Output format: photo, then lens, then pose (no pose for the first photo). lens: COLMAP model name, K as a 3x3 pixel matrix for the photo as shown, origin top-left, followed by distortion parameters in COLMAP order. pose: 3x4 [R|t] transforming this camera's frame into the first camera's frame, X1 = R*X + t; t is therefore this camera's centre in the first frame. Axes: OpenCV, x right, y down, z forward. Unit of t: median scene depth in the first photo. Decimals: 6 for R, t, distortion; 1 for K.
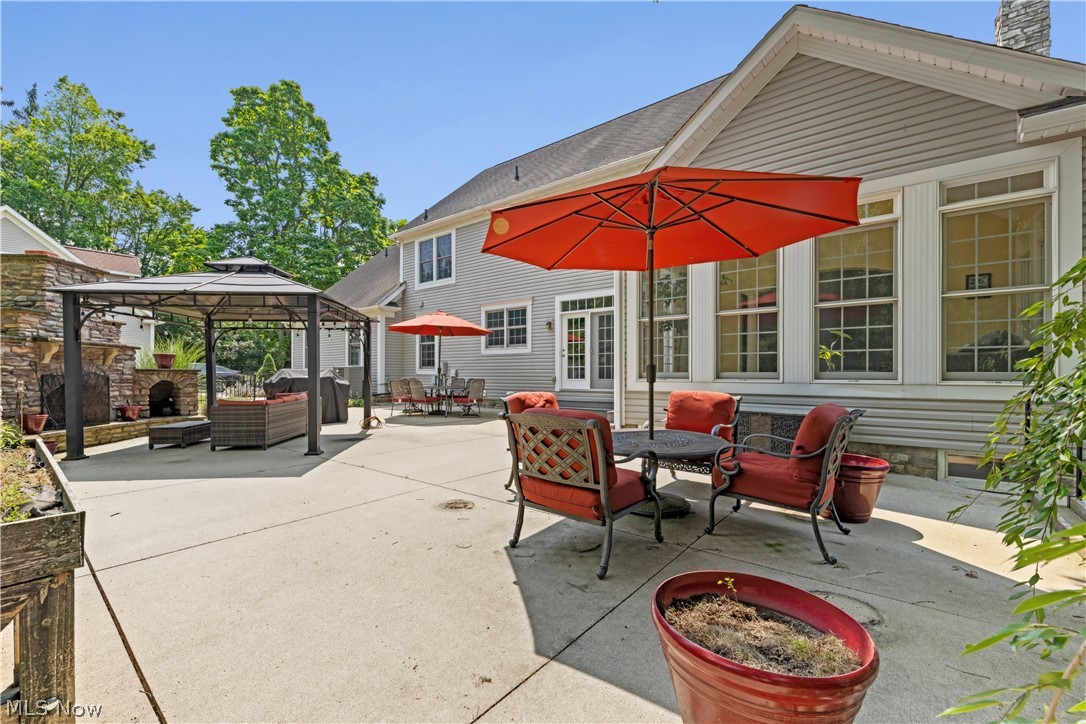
lens RADIAL K [[434.8, 0, 530.8], [0, 434.8, 370.7], [0, 0, 1]] dist [0.001471, 0.000079]
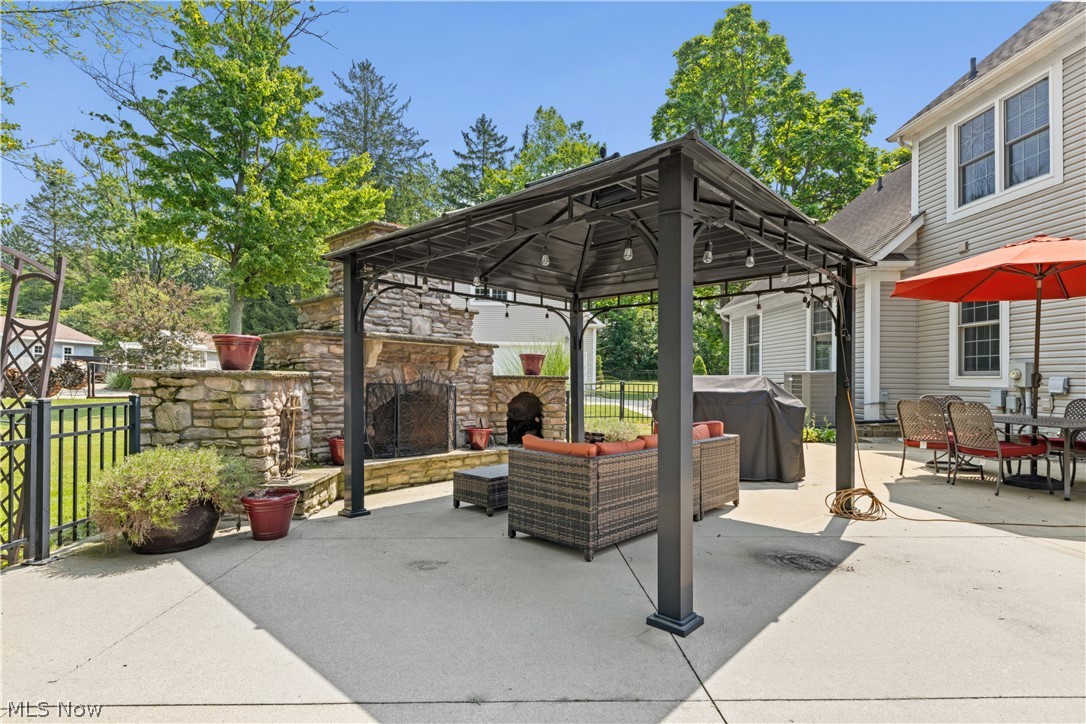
lens RADIAL K [[519.0, 0, 540.1], [0, 519.0, 373.6], [0, 0, 1]] dist [0.029378, -0.012588]
pose [[0.632137, -0.003978, -0.774846, -0.116496], [-0.003502, 0.999962, -0.007991, -0.000337], [0.774849, 0.007765, 0.632099, 0.310012]]
